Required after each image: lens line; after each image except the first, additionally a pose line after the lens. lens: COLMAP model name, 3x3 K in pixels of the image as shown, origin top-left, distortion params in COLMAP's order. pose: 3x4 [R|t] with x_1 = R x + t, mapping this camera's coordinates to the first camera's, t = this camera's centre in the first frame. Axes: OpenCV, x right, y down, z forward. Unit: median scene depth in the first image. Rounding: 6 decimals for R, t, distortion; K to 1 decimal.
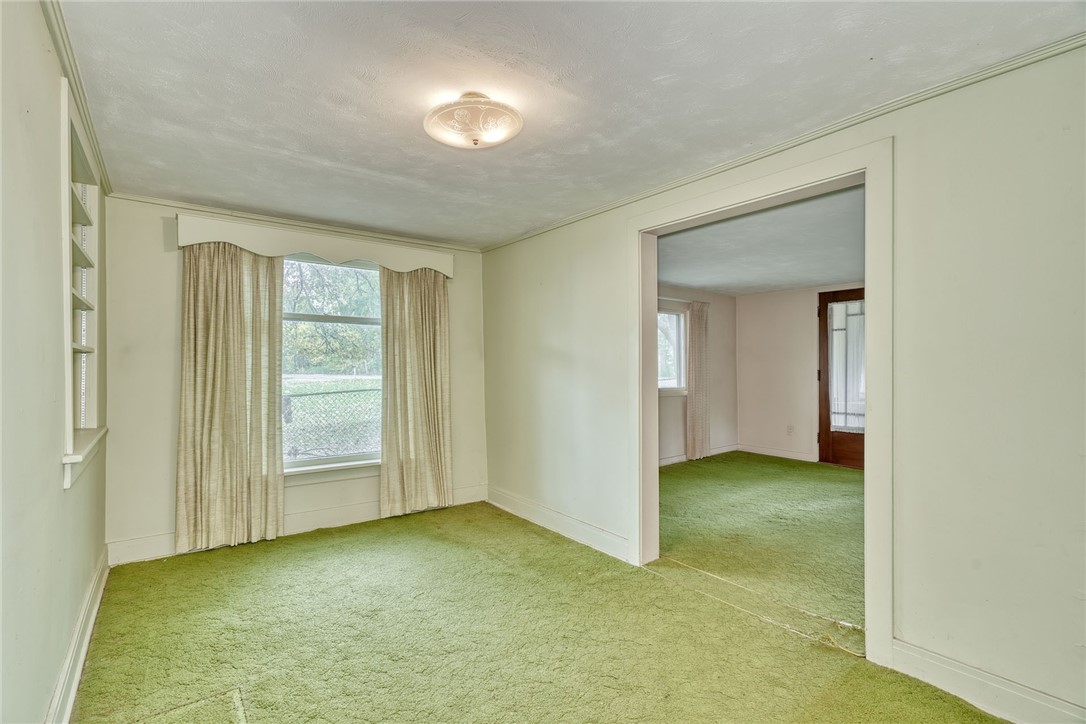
lens RADIAL K [[494.1, 0, 543.2], [0, 494.1, 366.0], [0, 0, 1]] dist [-0.002612, 0.002055]
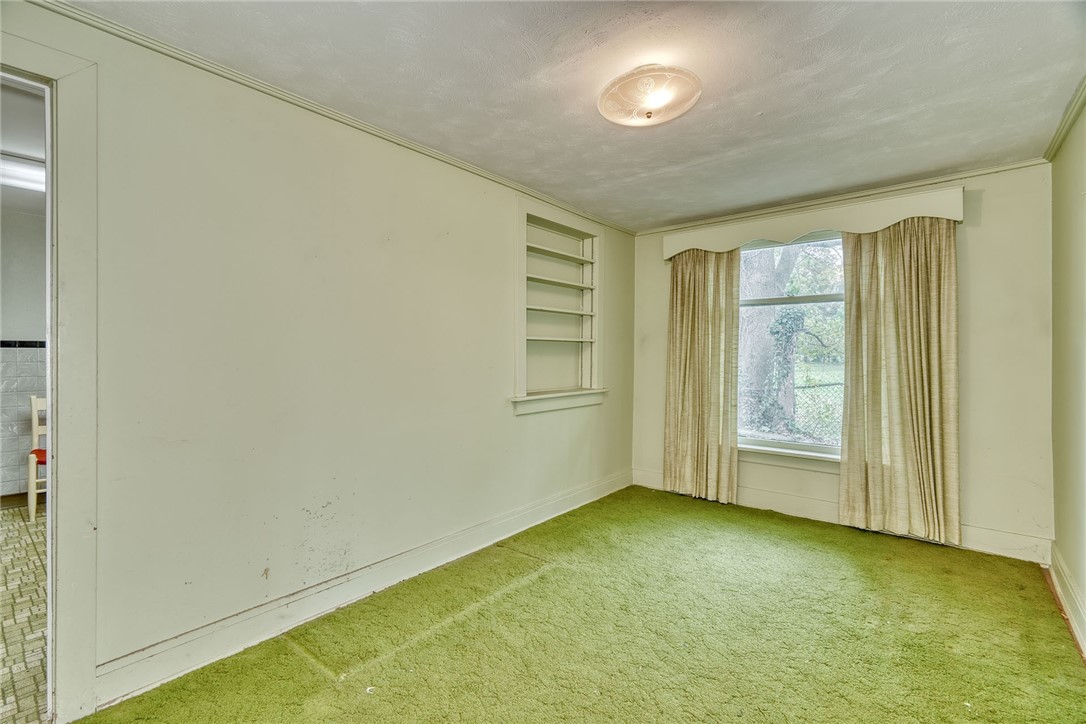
lens RADIAL K [[494.1, 0, 539.8], [0, 494.1, 356.1], [0, 0, 1]] dist [-0.002612, 0.002055]
pose [[0.240068, 0.005795, -0.970739, 0.442078], [0.005457, 0.999958, 0.007319, 0.005043], [0.970741, -0.007054, 0.240027, 0.324647]]
